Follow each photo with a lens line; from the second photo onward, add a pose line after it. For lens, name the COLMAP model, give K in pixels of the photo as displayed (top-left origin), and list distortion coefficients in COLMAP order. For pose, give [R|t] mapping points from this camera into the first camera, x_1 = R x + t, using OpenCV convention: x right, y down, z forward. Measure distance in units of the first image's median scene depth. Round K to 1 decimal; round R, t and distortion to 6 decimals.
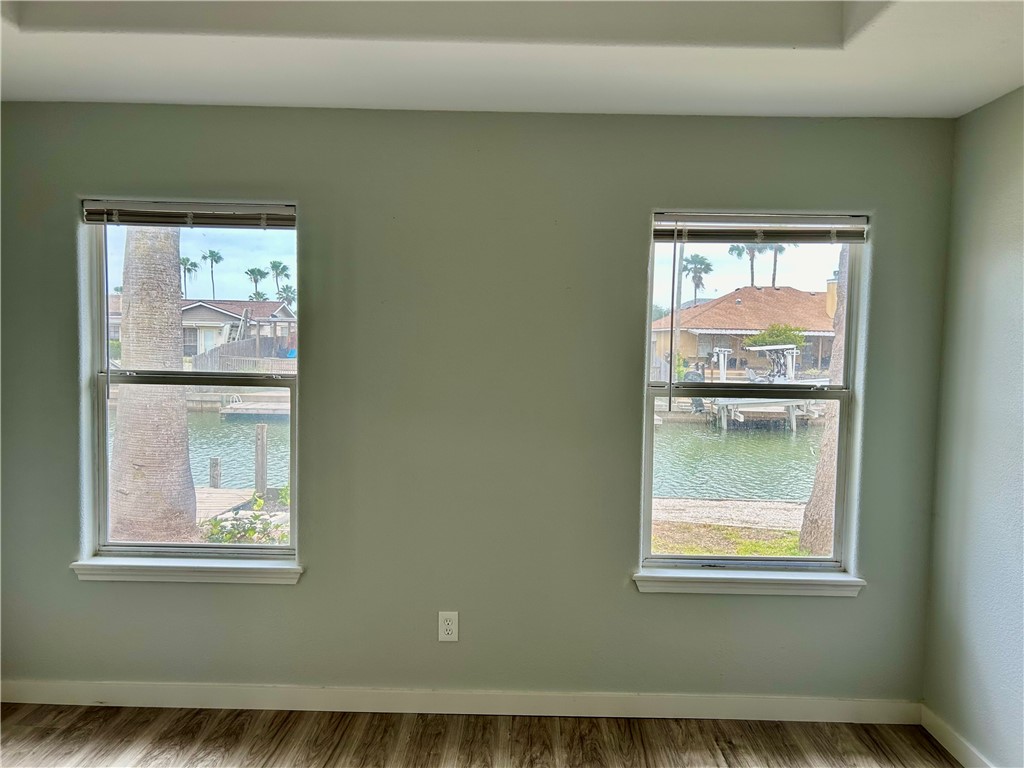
lens RADIAL K [[768.2, 0, 519.8], [0, 768.2, 383.0], [0, 0, 1]] dist [0.048100, -0.058786]
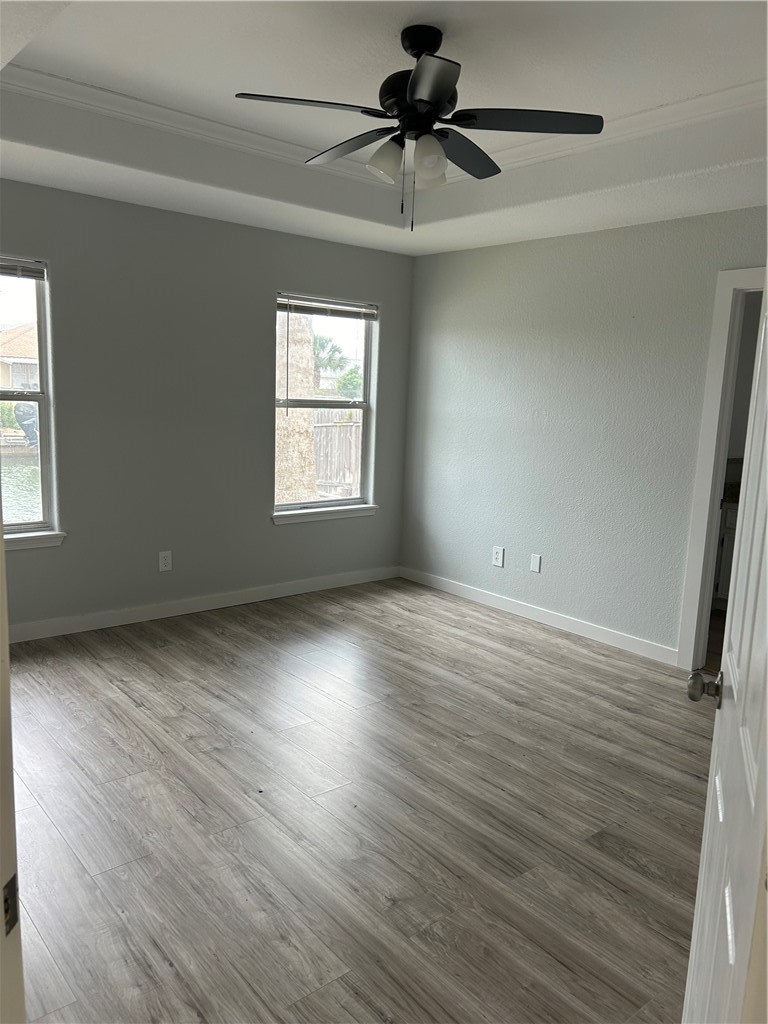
lens RADIAL K [[768.2, 0, 378.9], [0, 768.2, 511.5], [0, 0, 1]] dist [0.048100, -0.058786]
pose [[0.763192, -0.092379, 0.639535, -0.740537], [0.013379, 0.991775, 0.127293, 0.032692], [-0.646034, -0.088593, 0.758150, -0.411564]]
